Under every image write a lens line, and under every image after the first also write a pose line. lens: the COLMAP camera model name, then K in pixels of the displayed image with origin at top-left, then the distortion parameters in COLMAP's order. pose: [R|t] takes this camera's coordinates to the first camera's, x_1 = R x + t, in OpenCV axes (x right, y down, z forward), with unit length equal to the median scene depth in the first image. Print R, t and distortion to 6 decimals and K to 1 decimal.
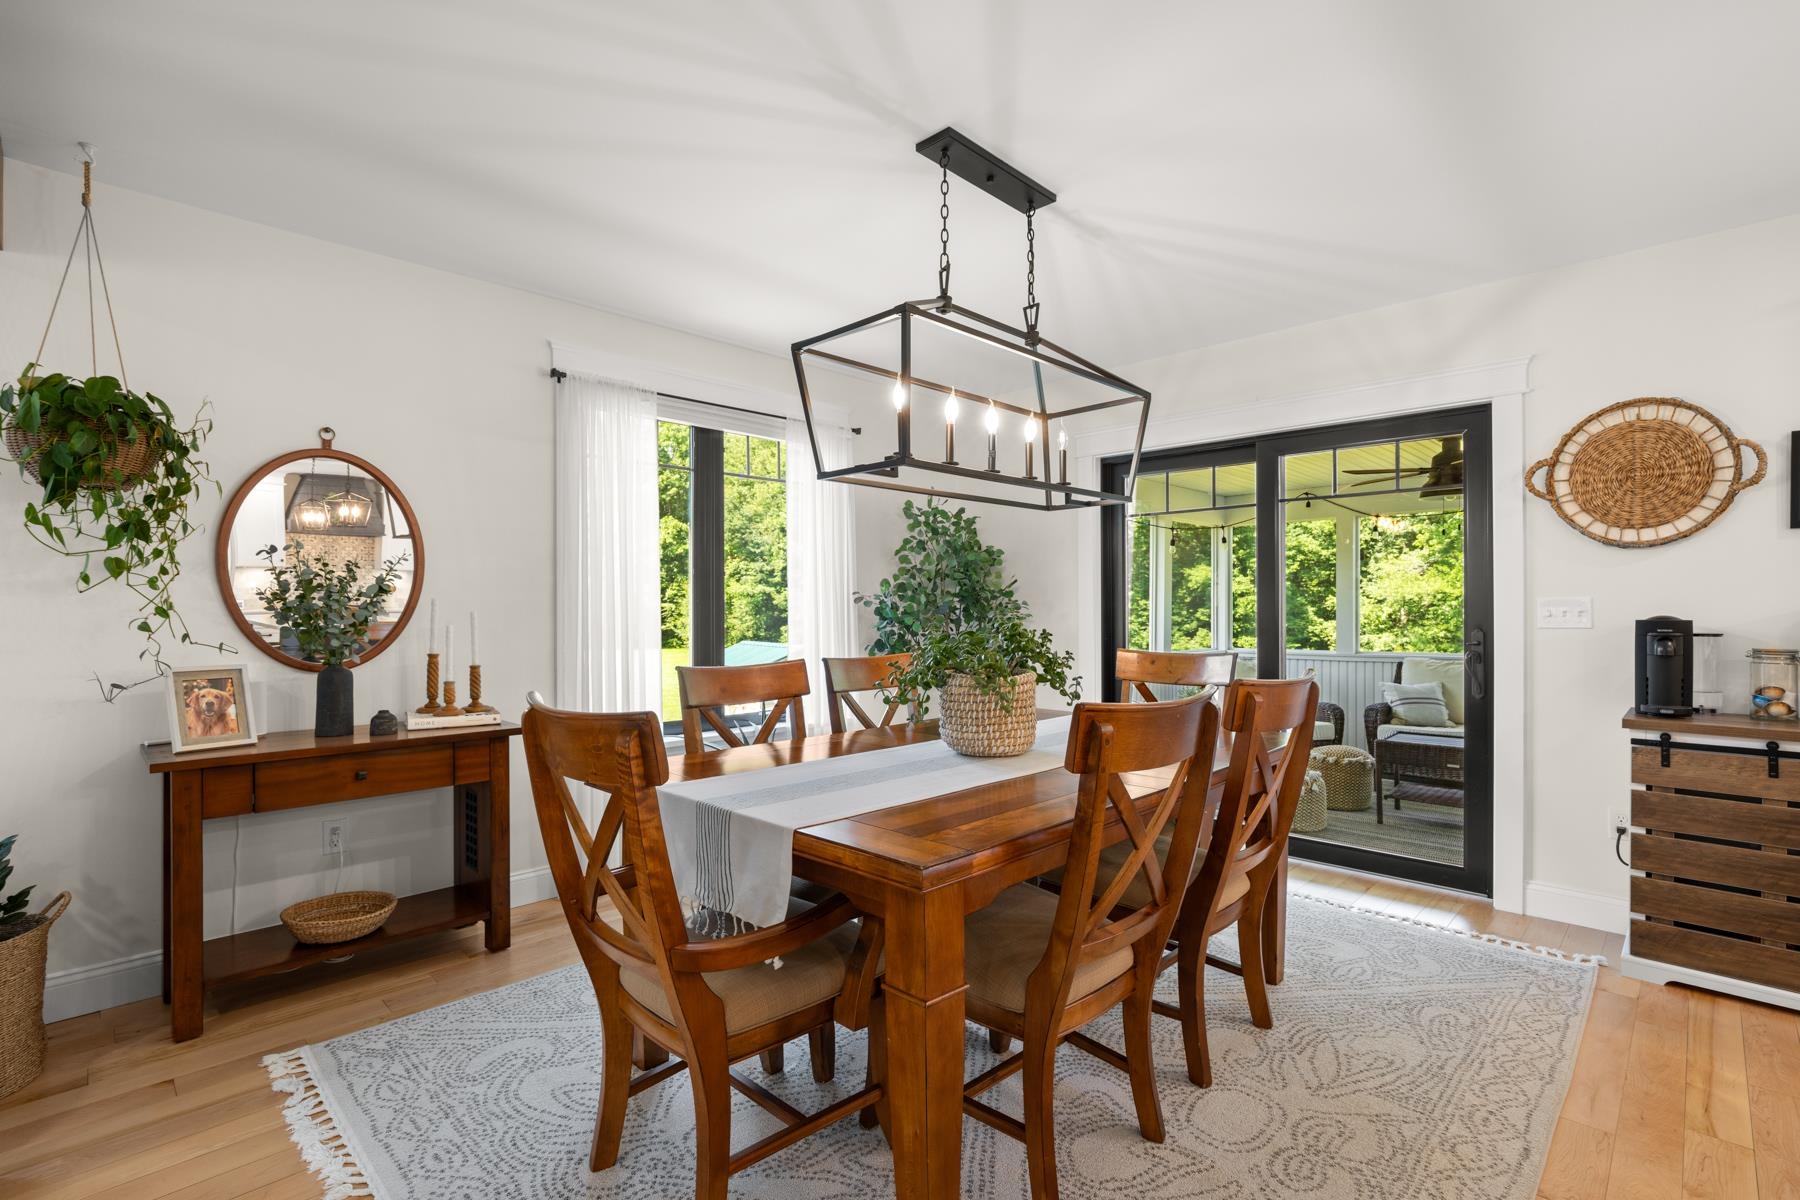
lens RADIAL K [[823.7, 0, 903.7], [0, 823.7, 604.1], [0, 0, 1]] dist [-0.003440, -0.000357]
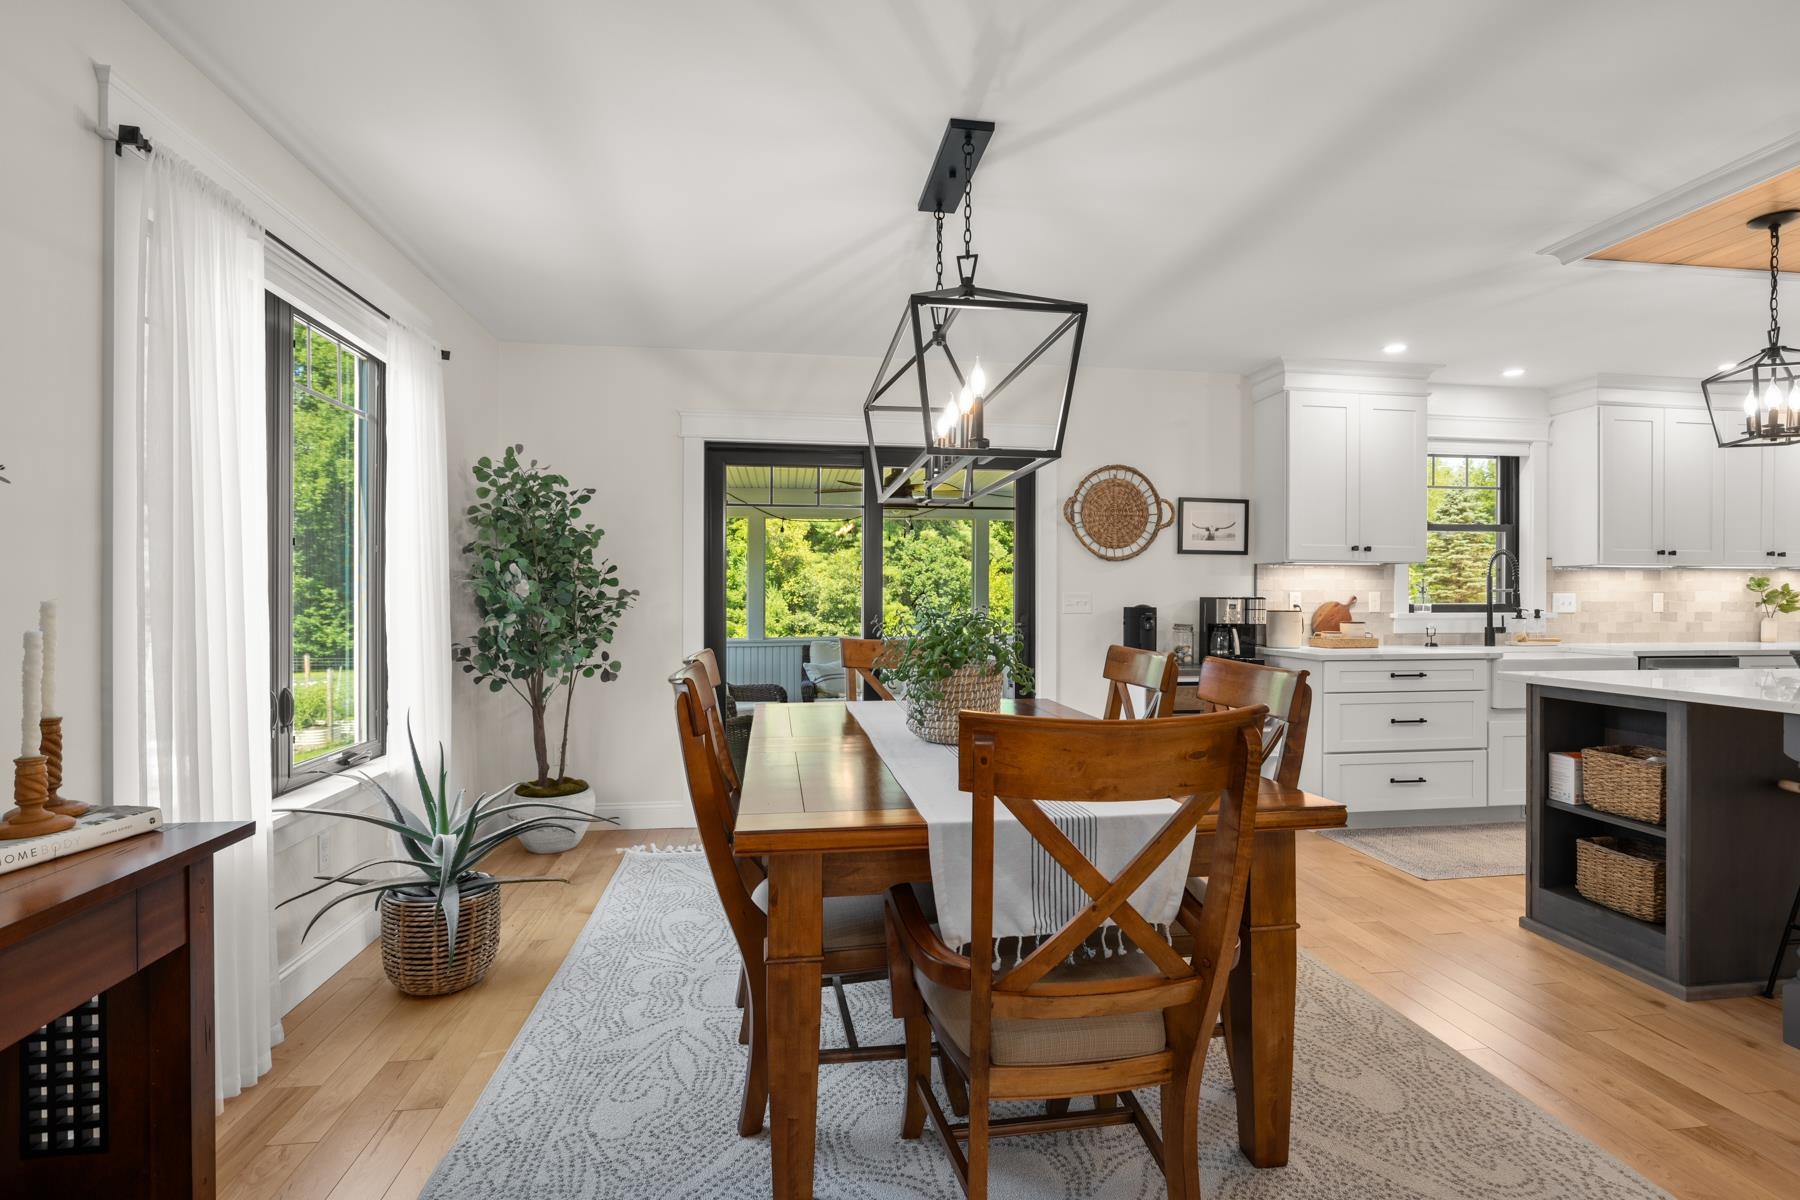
lens RADIAL K [[860.6, 0, 907.3], [0, 860.6, 602.9], [0, 0, 1]] dist [-0.000122, 0.000659]
pose [[0.601378, -0.000914, 0.798964, -0.643768], [-0.006881, 0.999956, 0.006324, 0.003188], [-0.798935, -0.009301, 0.601345, 0.335561]]
